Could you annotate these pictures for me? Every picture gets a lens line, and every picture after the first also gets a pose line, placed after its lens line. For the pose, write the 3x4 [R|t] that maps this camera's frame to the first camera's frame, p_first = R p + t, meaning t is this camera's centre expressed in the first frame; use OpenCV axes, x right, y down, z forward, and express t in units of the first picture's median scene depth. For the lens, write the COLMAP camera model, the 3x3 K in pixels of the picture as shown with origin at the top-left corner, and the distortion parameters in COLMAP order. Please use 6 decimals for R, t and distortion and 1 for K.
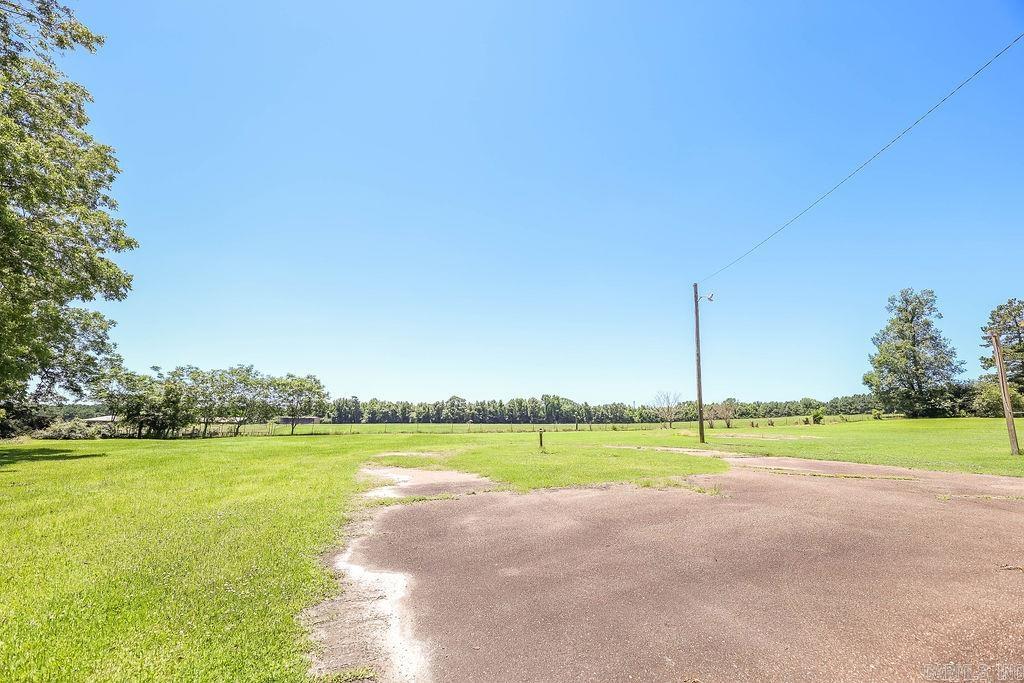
lens RADIAL K [[412.4, 0, 514.3], [0, 412.4, 348.4], [0, 0, 1]] dist [-0.001188, -0.001869]
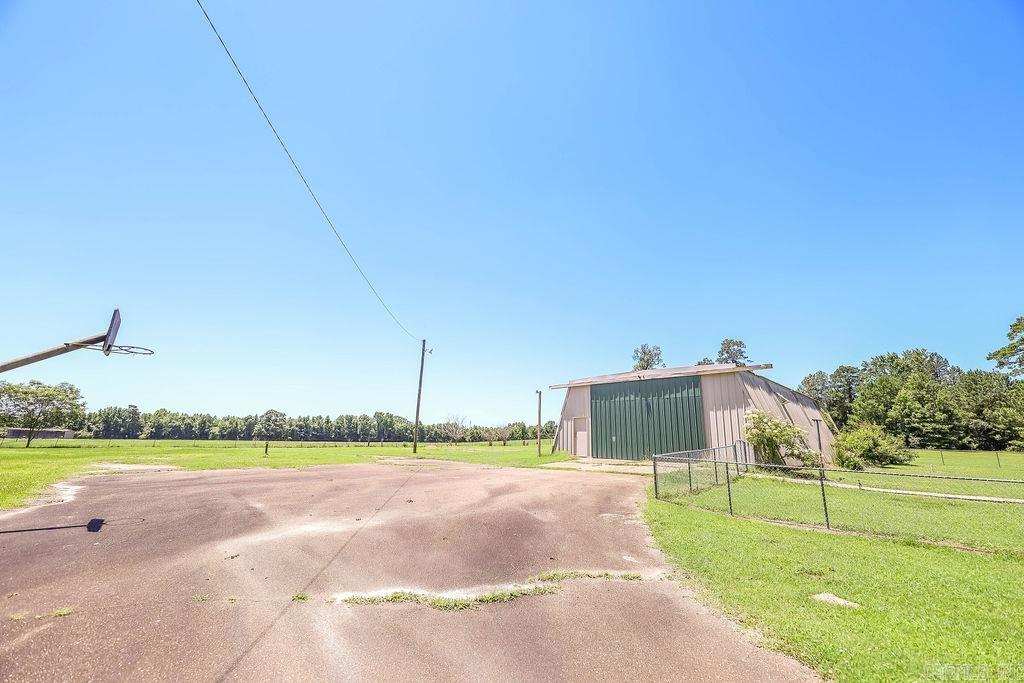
lens RADIAL K [[412.4, 0, 512.6], [0, 412.4, 340.2], [0, 0, 1]] dist [-0.001188, -0.001869]
pose [[0.932400, 0.096537, 0.348297, 0.016469], [-0.074125, 0.994261, -0.077142, -0.005019], [-0.353745, 0.046110, 0.934204, -0.031988]]
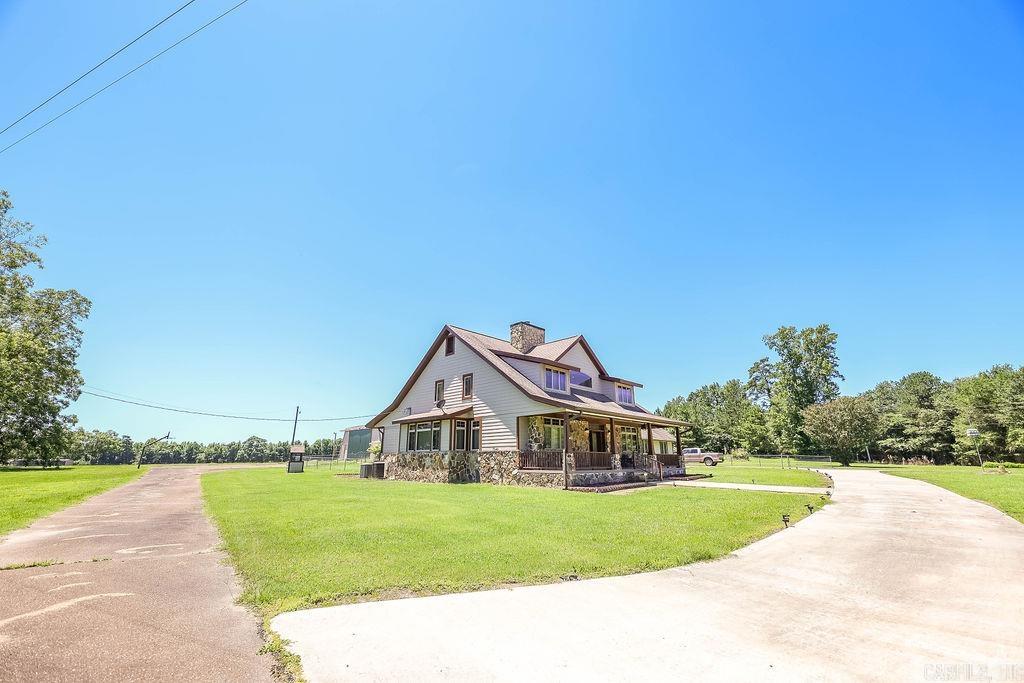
lens RADIAL K [[412.4, 0, 509.7], [0, 412.4, 347.3], [0, 0, 1]] dist [-0.001188, -0.001869]
pose [[0.929155, 0.084105, 0.359997, 0.052560], [-0.049453, 0.993303, -0.104423, -0.024322], [-0.366369, 0.079222, 0.927091, -0.161279]]
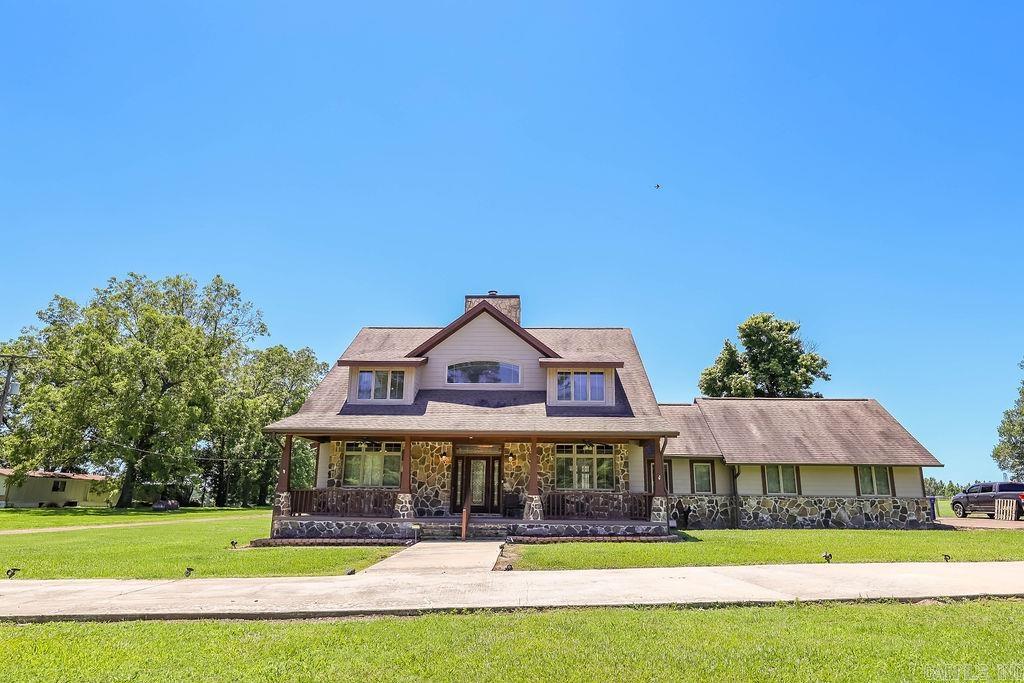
lens RADIAL K [[623.7, 0, 521.5], [0, 623.7, 346.4], [0, 0, 1]] dist [0.007520, 0.000436]
pose [[0.901697, -0.108103, -0.418635, 0.132978], [0.073874, 0.992522, -0.097178, -0.022705], [0.426010, 0.056699, 0.902940, -0.156997]]
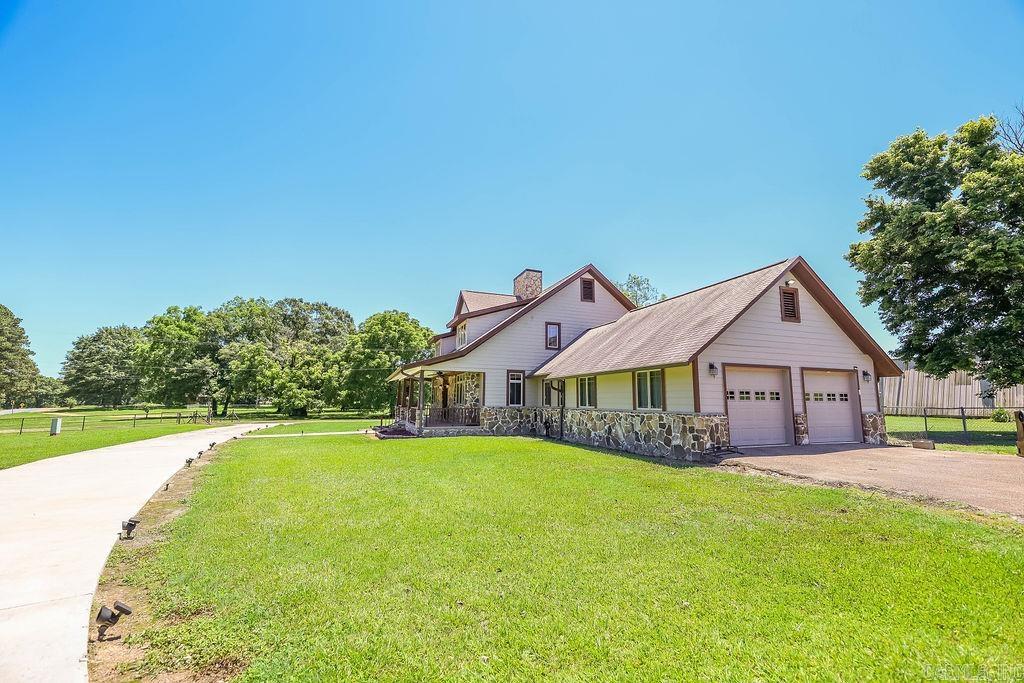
lens RADIAL K [[412.4, 0, 516.9], [0, 412.4, 341.2], [0, 0, 1]] dist [-0.001188, -0.001869]
pose [[-0.056236, -0.159559, -0.985585, 0.178486], [0.159949, 0.972958, -0.166641, -0.010246], [0.985522, -0.167015, -0.029194, -0.076140]]
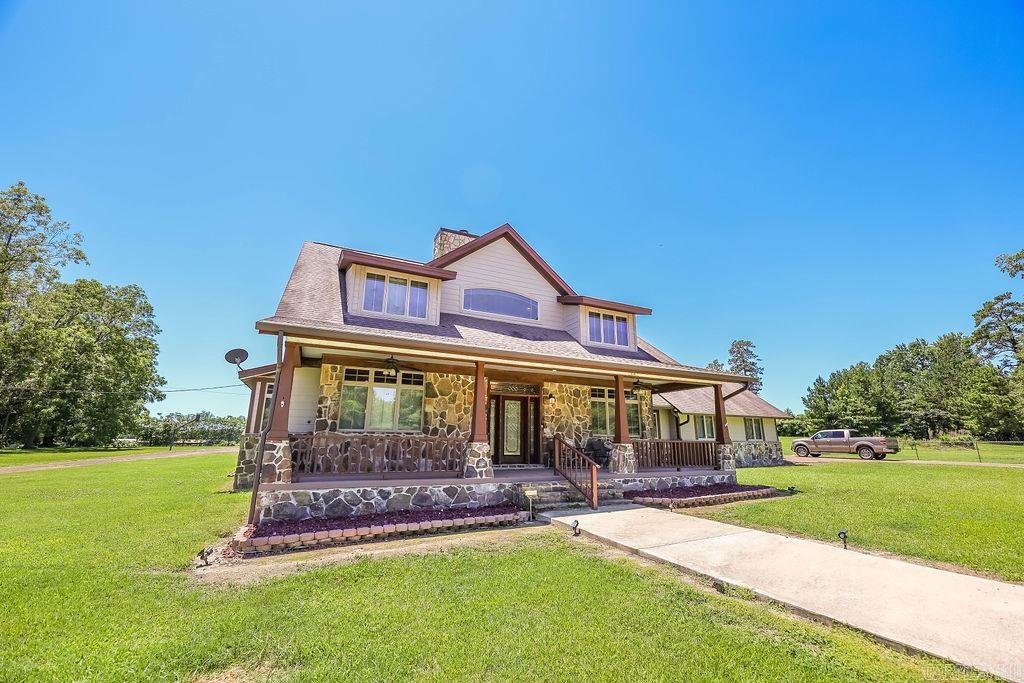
lens RADIAL K [[412.4, 0, 513.3], [0, 412.4, 341.1], [0, 0, 1]] dist [-0.001188, -0.001869]
pose [[0.999292, 0.002624, 0.037540, 0.095477], [0.000044, 0.997483, -0.070900, -0.019978], [-0.037632, 0.070851, 0.996777, -0.133761]]
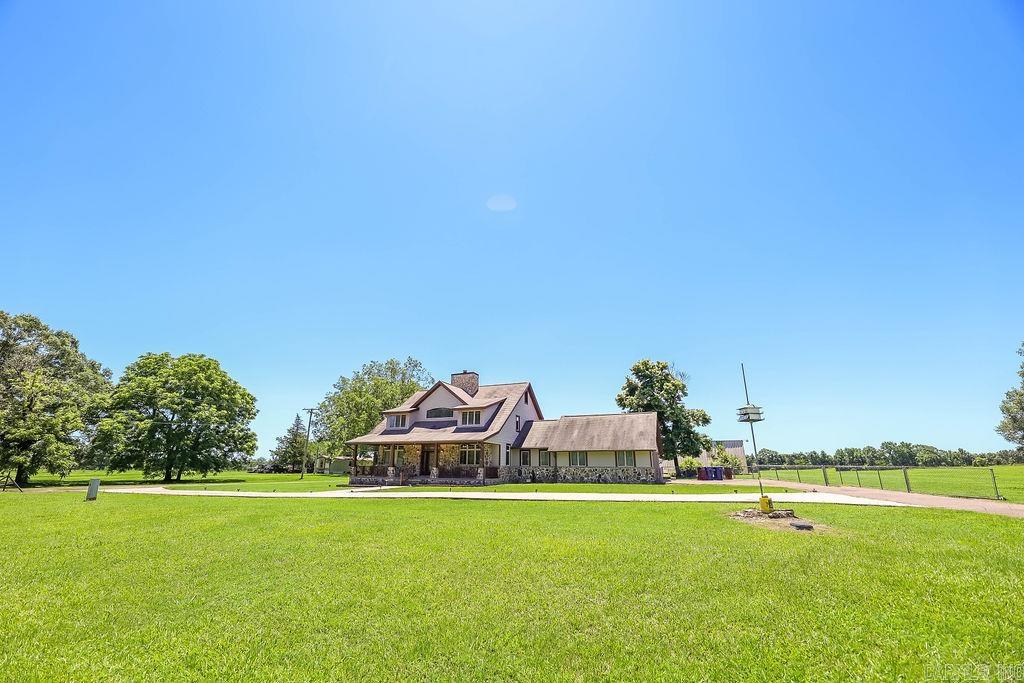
lens RADIAL K [[412.4, 0, 506.1], [0, 412.4, 346.0], [0, 0, 1]] dist [-0.001188, -0.001869]
pose [[0.678224, -0.219352, -0.701354, 0.194731], [0.124566, 0.974916, -0.184452, -0.022022], [0.724221, 0.037735, 0.688535, -0.156441]]
